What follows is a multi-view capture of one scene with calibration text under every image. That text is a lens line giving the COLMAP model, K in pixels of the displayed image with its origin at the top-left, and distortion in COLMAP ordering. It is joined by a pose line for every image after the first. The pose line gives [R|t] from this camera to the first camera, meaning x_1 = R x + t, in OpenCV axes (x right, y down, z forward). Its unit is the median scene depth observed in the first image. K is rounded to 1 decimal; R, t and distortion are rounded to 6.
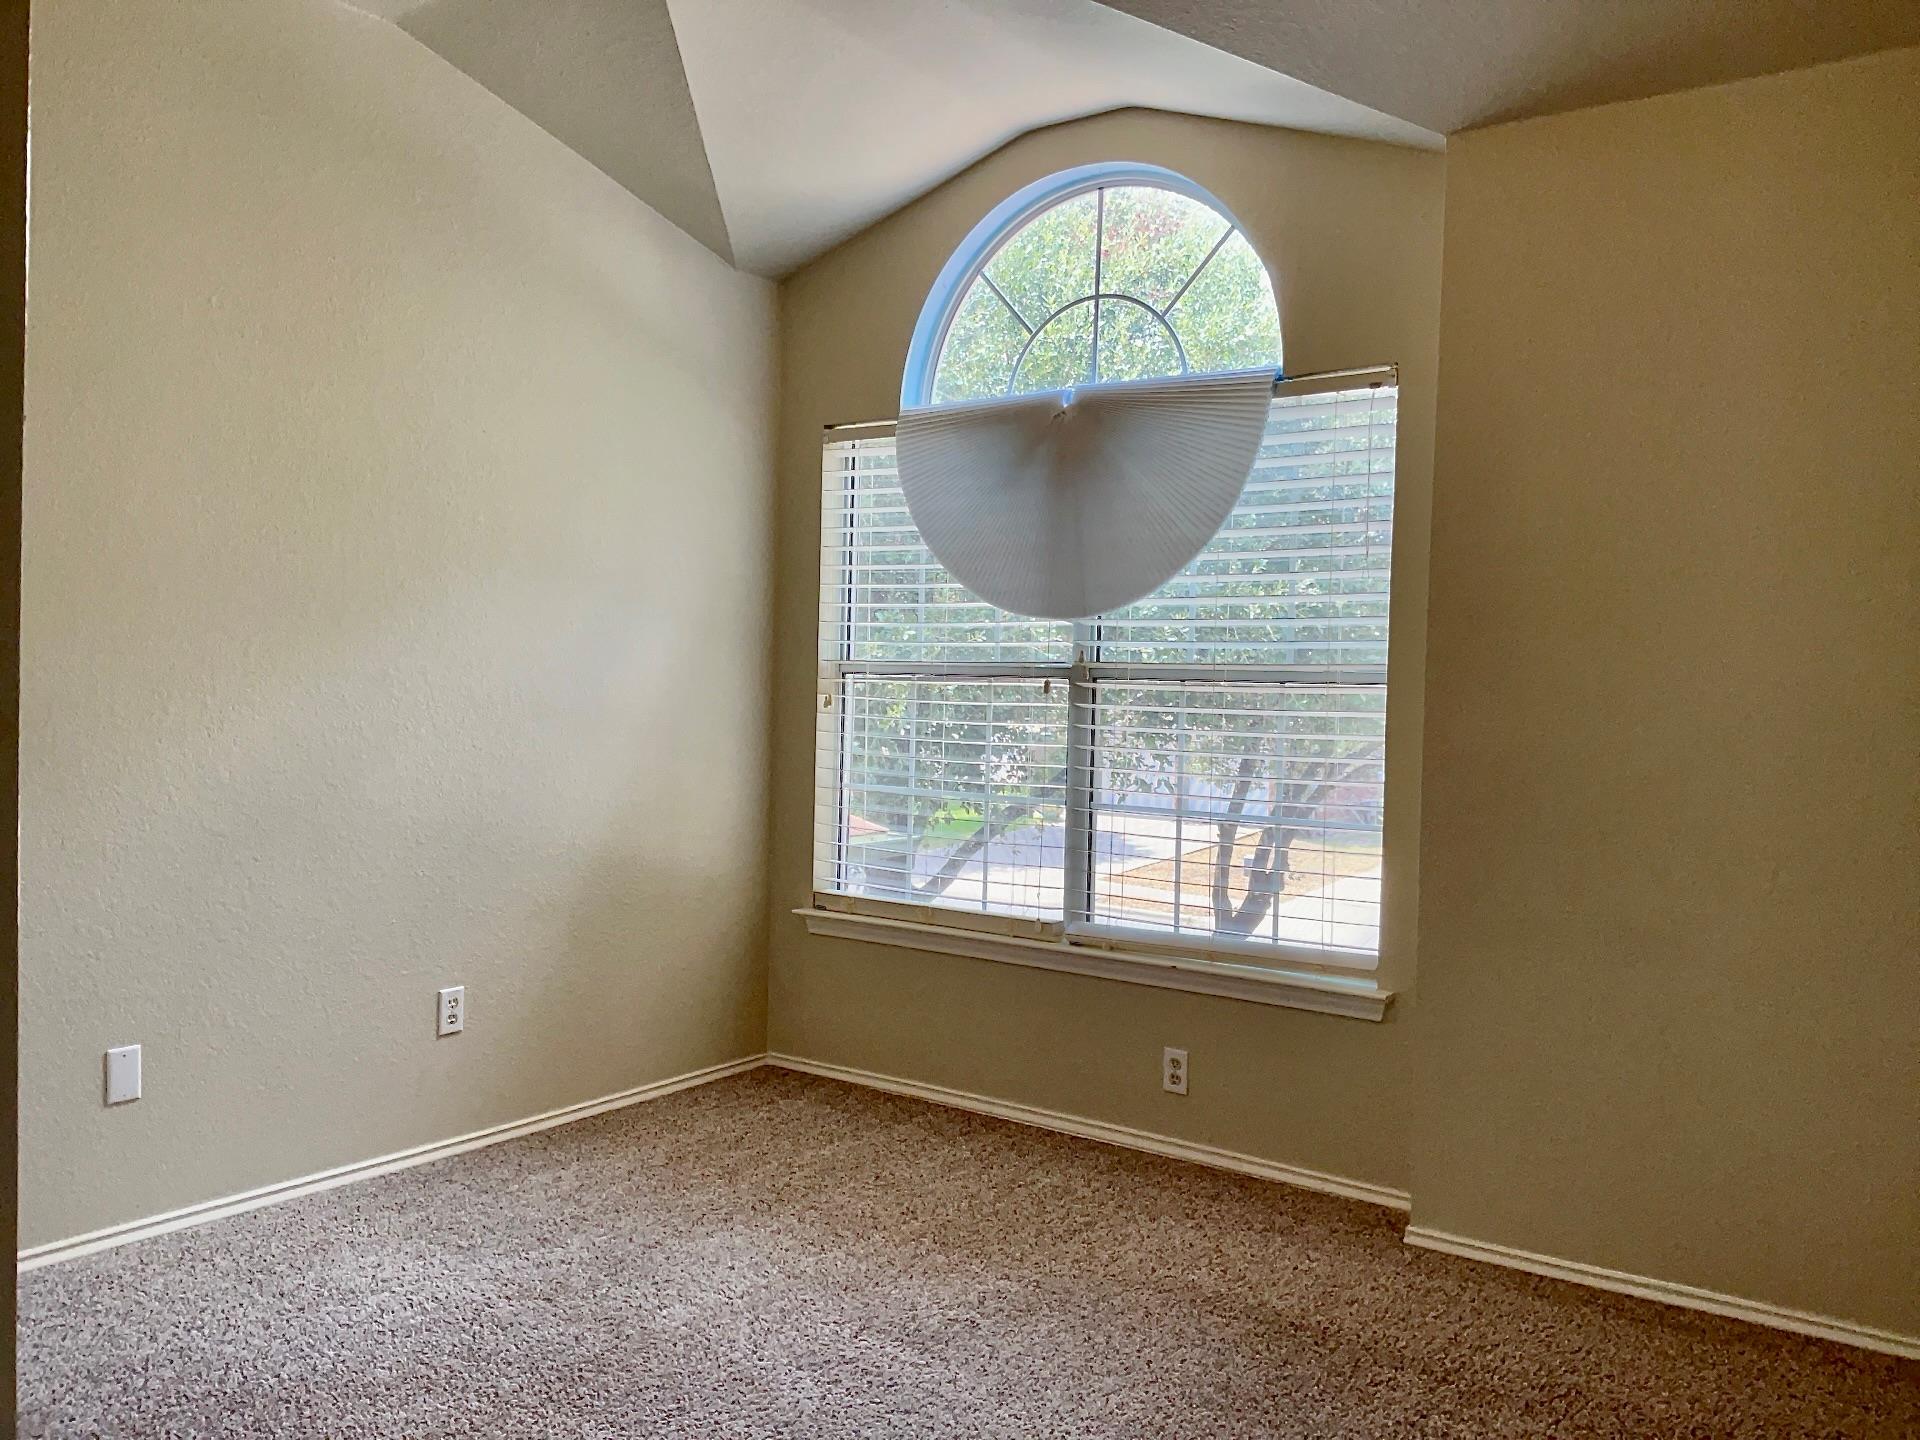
lens RADIAL K [[1535.9, 0, 967.3], [0, 1535.9, 719.2], [0, 0, 1]] dist [0.135422, -0.253383]
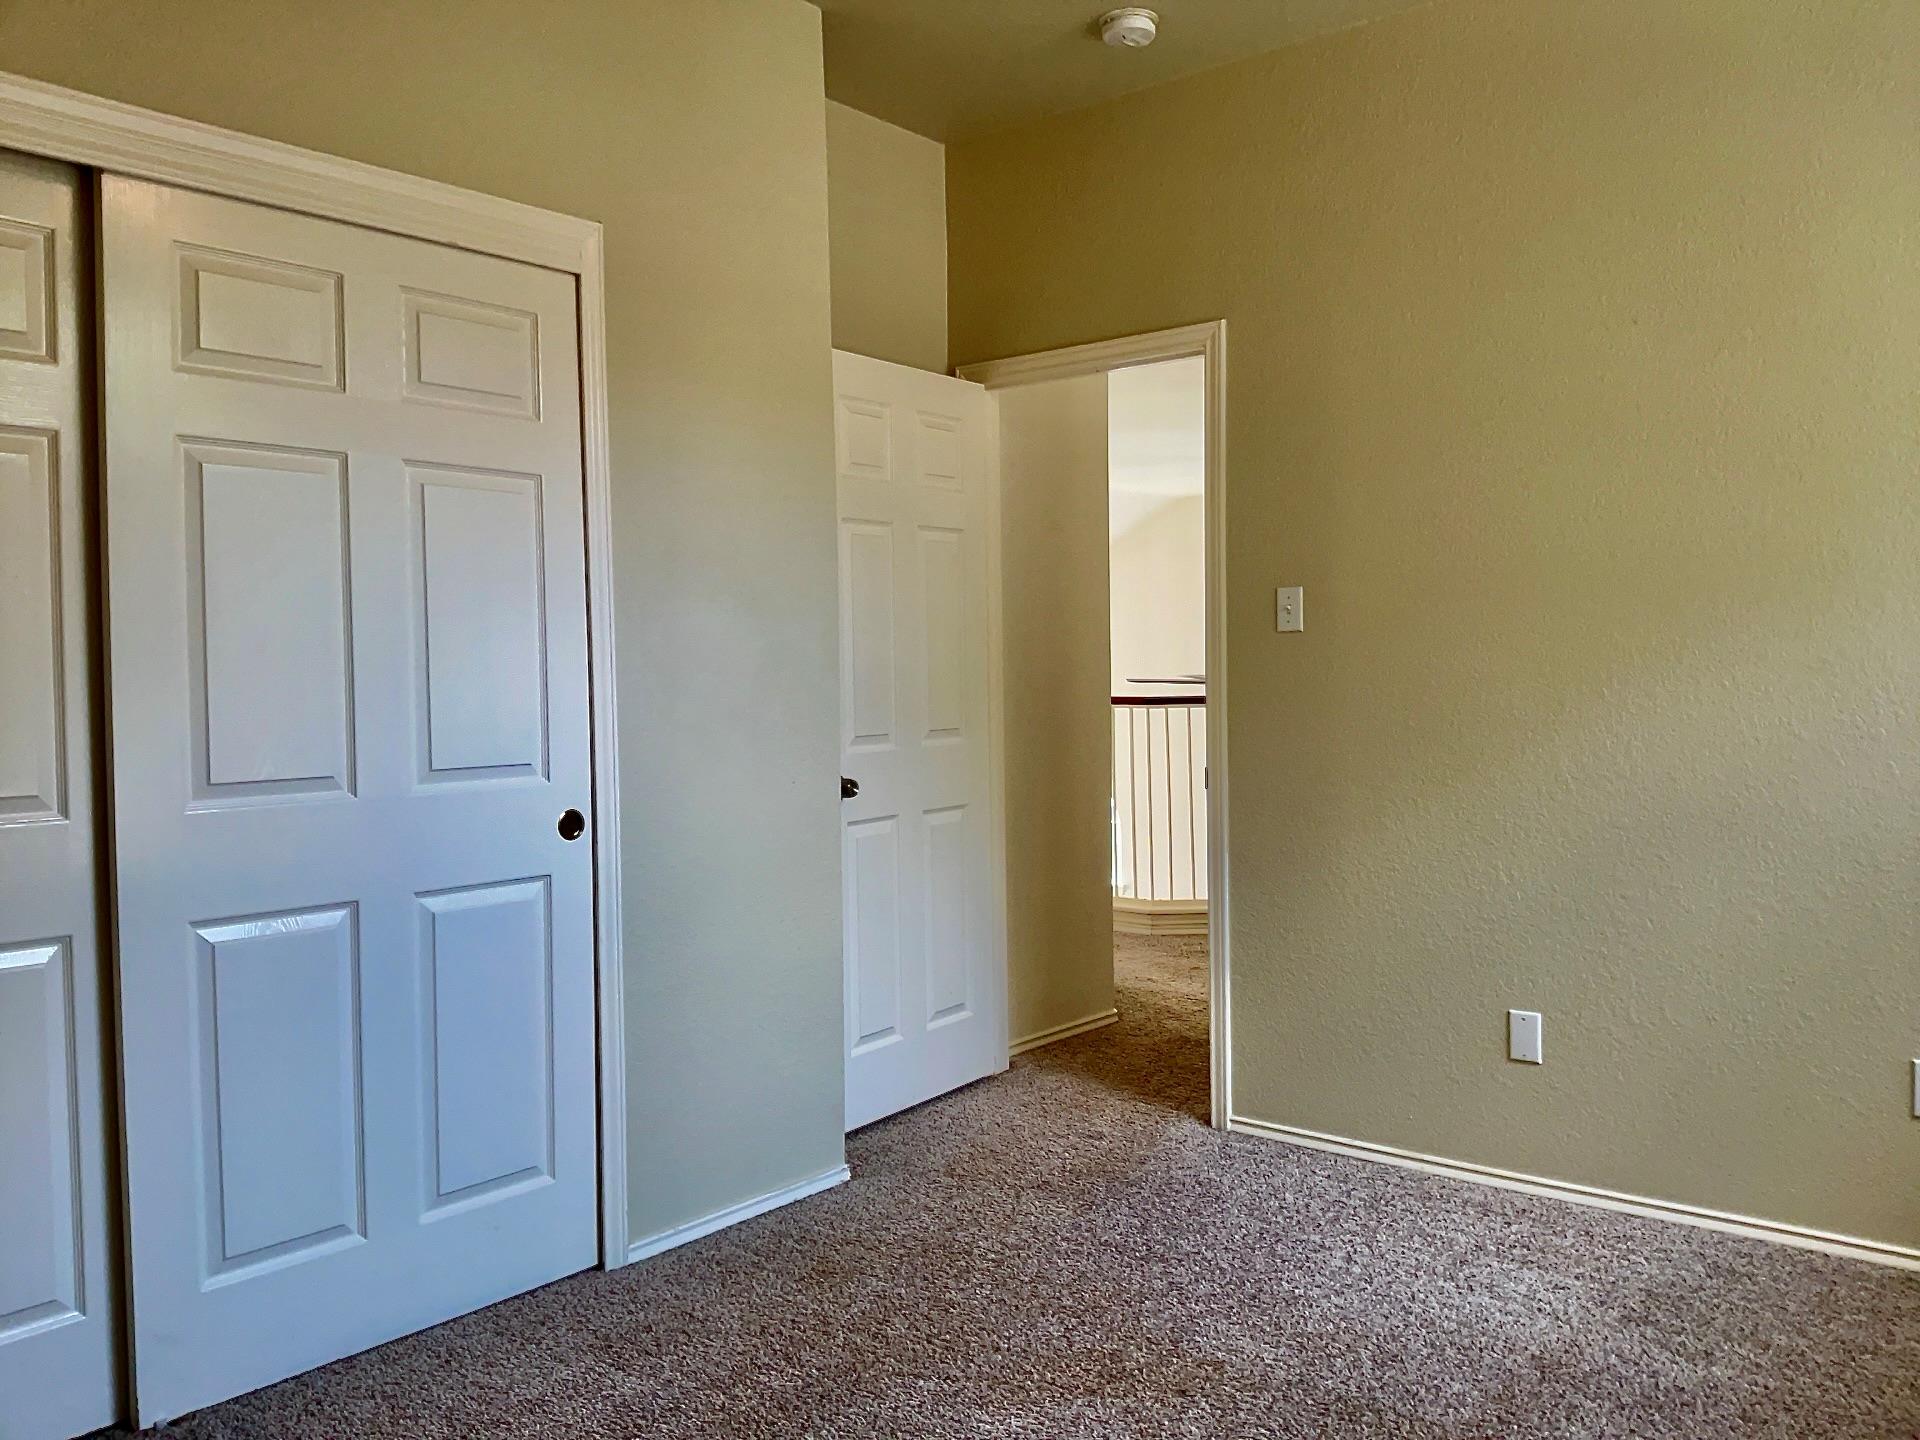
lens RADIAL K [[1535.9, 0, 967.3], [0, 1535.9, 719.2], [0, 0, 1]] dist [0.135422, -0.253383]
pose [[-0.062778, 0.007087, -0.998002, 0.572456], [-0.009393, 0.999926, 0.007692, -0.000020], [0.997983, 0.009857, -0.062706, 0.673182]]
